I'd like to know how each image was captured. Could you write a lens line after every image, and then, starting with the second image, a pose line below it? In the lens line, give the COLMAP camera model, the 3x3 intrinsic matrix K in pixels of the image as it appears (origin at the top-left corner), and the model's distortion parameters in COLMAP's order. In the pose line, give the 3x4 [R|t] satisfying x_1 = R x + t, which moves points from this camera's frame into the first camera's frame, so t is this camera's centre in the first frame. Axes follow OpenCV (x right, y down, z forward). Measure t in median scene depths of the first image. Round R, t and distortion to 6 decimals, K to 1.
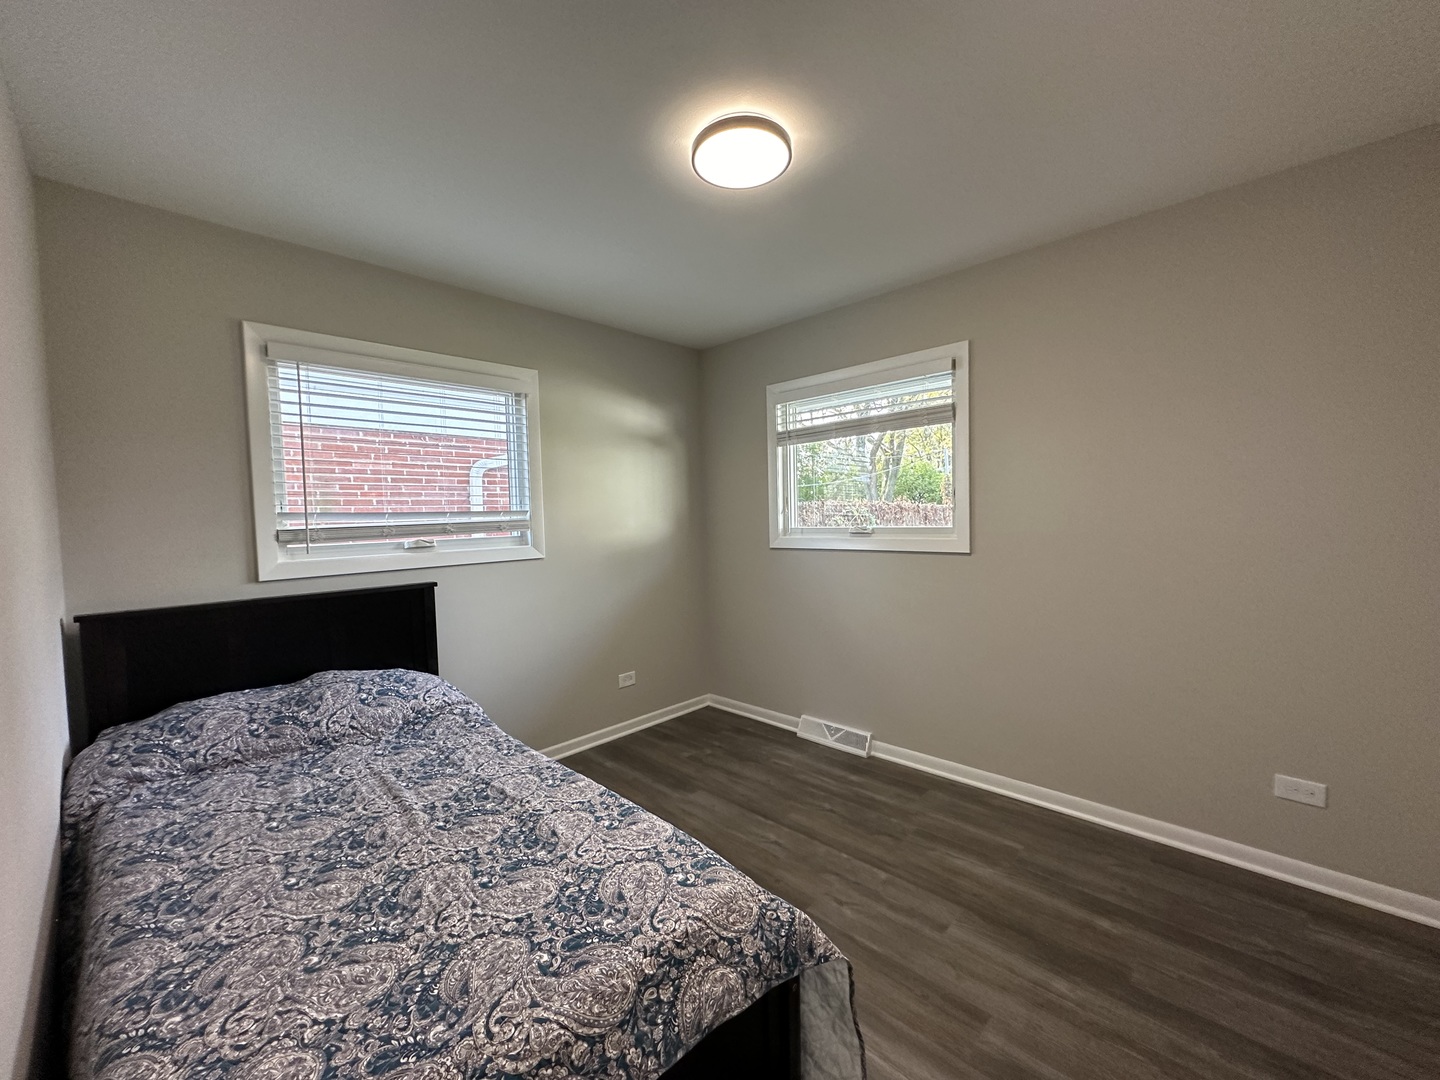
lens RADIAL K [[570.4, 0, 718.8], [0, 570.4, 540.2], [0, 0, 1]] dist [-0.002849, 0.000333]
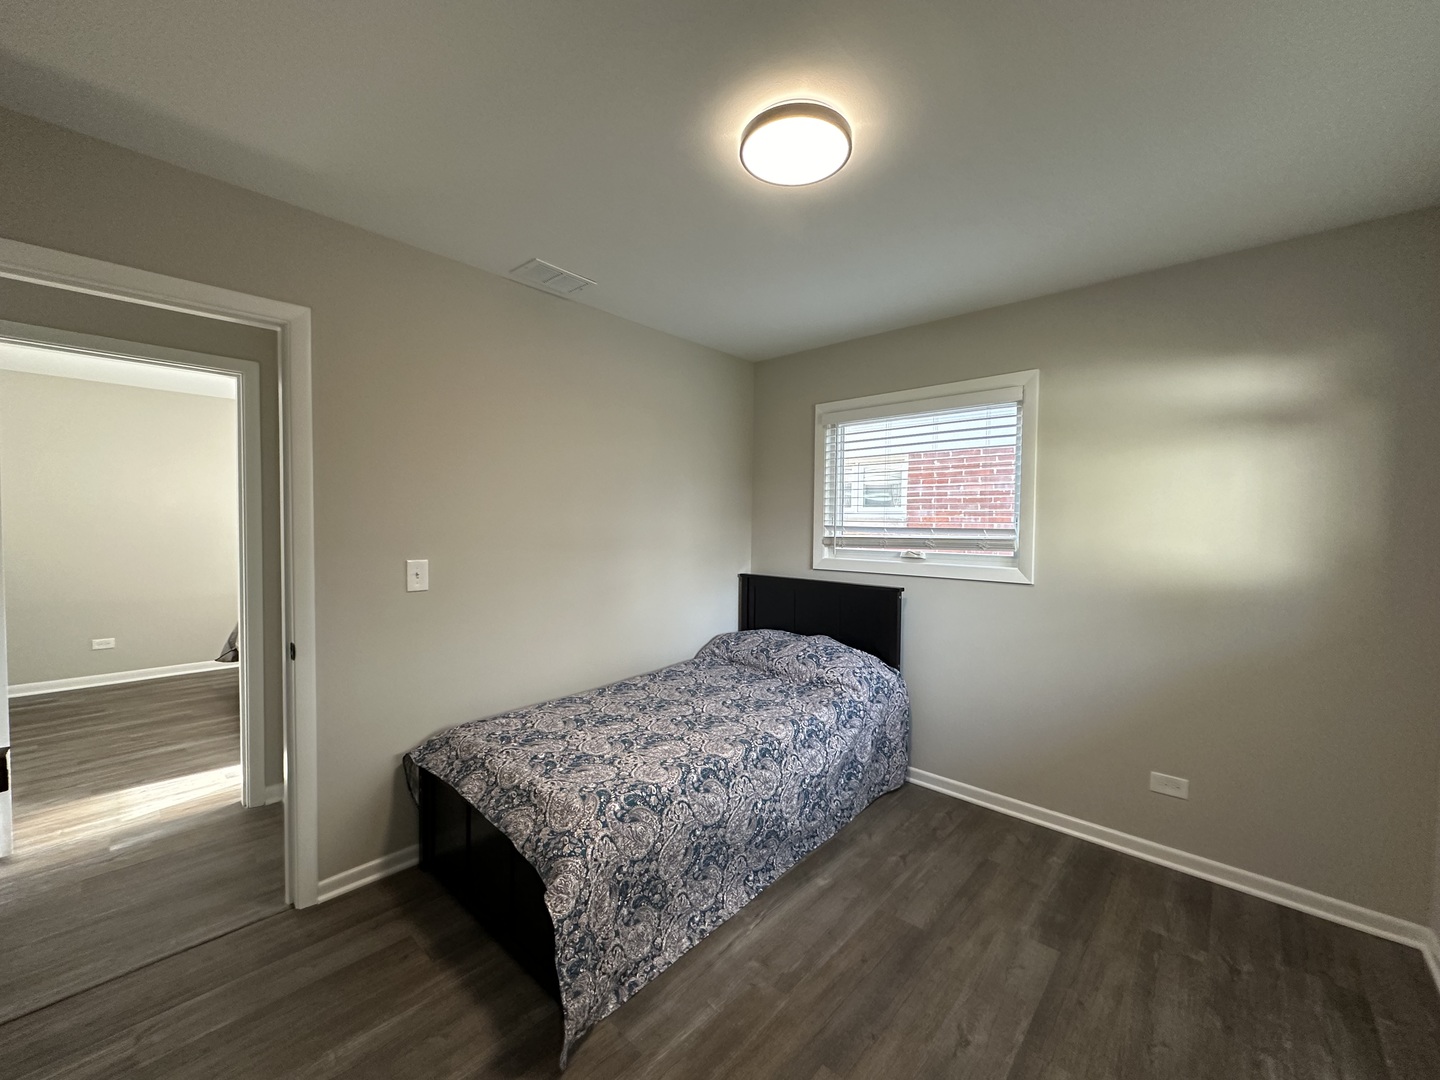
lens RADIAL K [[570.4, 0, 718.8], [0, 570.4, 540.2], [0, 0, 1]] dist [-0.002849, 0.000333]
pose [[0.029130, 0.056275, -0.997990, 0.680444], [-0.060500, 0.996683, 0.054435, -0.068533], [0.997743, 0.058793, 0.032438, 0.618392]]
